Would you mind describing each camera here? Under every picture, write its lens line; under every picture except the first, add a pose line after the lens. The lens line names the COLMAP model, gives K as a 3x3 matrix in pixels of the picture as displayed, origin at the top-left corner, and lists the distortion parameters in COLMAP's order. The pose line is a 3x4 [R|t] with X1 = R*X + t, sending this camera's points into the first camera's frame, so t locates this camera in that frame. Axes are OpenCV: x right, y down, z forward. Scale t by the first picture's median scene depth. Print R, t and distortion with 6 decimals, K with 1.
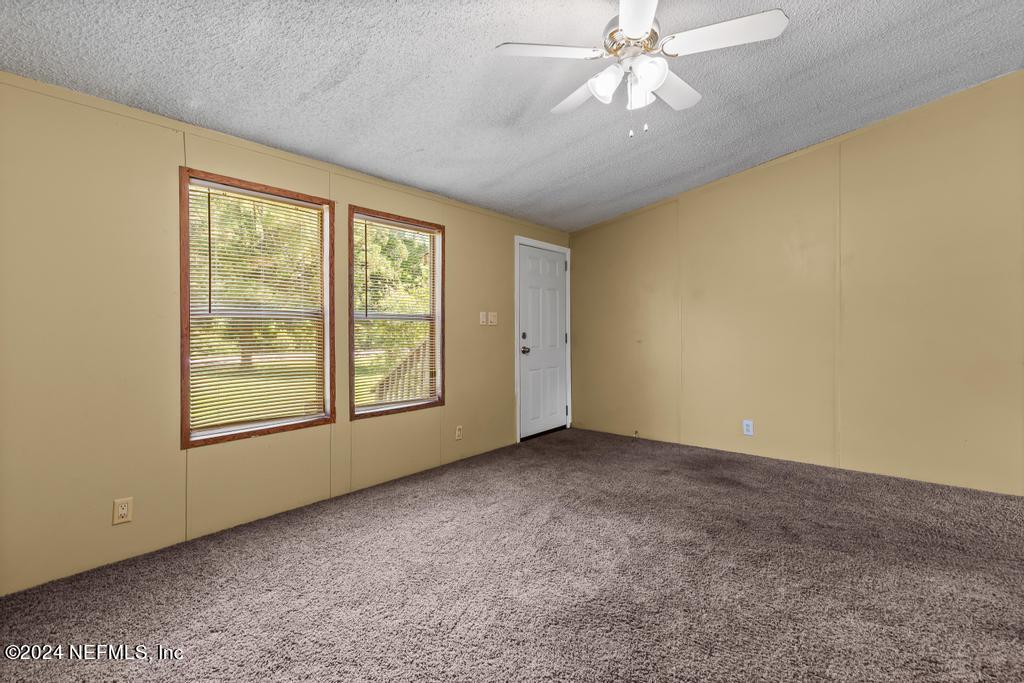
lens RADIAL K [[461.3, 0, 513.3], [0, 461.3, 334.7], [0, 0, 1]] dist [0.007426, -0.000228]
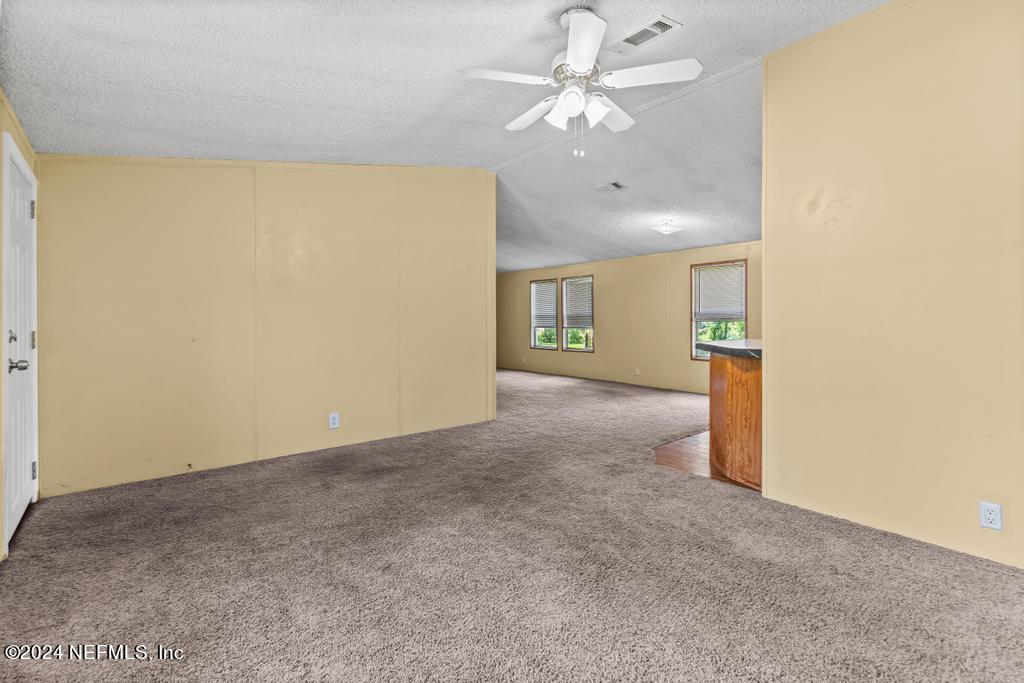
lens RADIAL K [[461.3, 0, 519.0], [0, 461.3, 319.0], [0, 0, 1]] dist [0.007426, -0.000228]
pose [[0.202446, 0.009872, 0.979244, -0.492089], [0.012519, 0.999841, -0.012668, -0.003665], [-0.979213, 0.014823, 0.202290, 0.492730]]
